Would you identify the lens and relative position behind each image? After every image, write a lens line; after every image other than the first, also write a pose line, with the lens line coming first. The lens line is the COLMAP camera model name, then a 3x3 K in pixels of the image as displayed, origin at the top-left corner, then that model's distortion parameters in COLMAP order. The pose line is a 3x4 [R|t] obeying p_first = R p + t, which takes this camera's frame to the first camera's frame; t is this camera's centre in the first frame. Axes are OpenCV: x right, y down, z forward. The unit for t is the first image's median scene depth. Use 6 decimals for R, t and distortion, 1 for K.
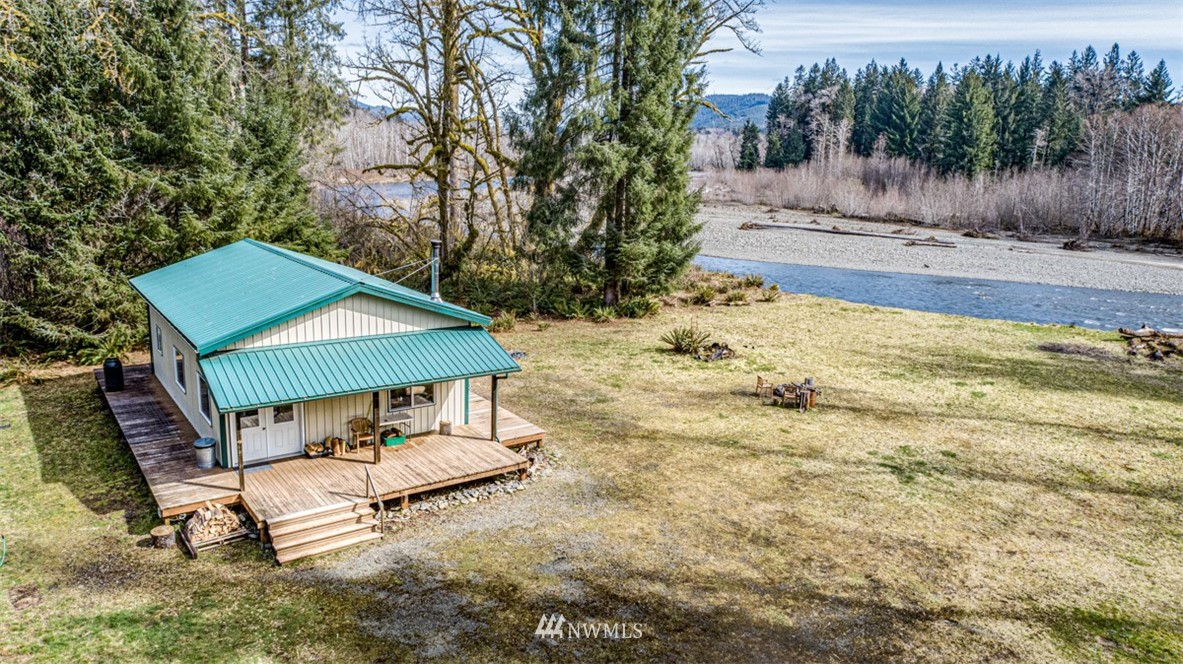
lens RADIAL K [[796.3, 0, 591.5], [0, 796.3, 332.0], [0, 0, 1]] dist [-0.005239, 0.000183]
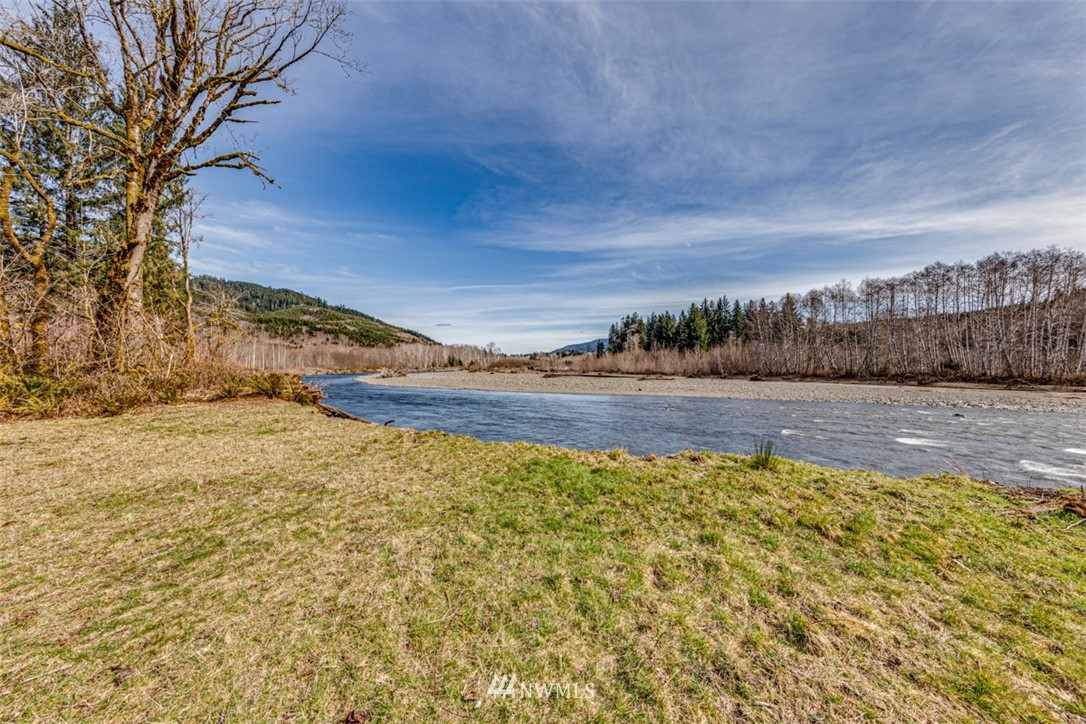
lens RADIAL K [[342.5, 0, 552.2], [0, 342.5, 363.0], [0, 0, 1]] dist [0.006066, -0.000129]
pose [[0.999408, -0.034003, 0.005218, 0.113490], [0.034310, 0.974248, -0.222854, -0.003913], [0.002494, 0.222901, 0.974838, 0.187805]]
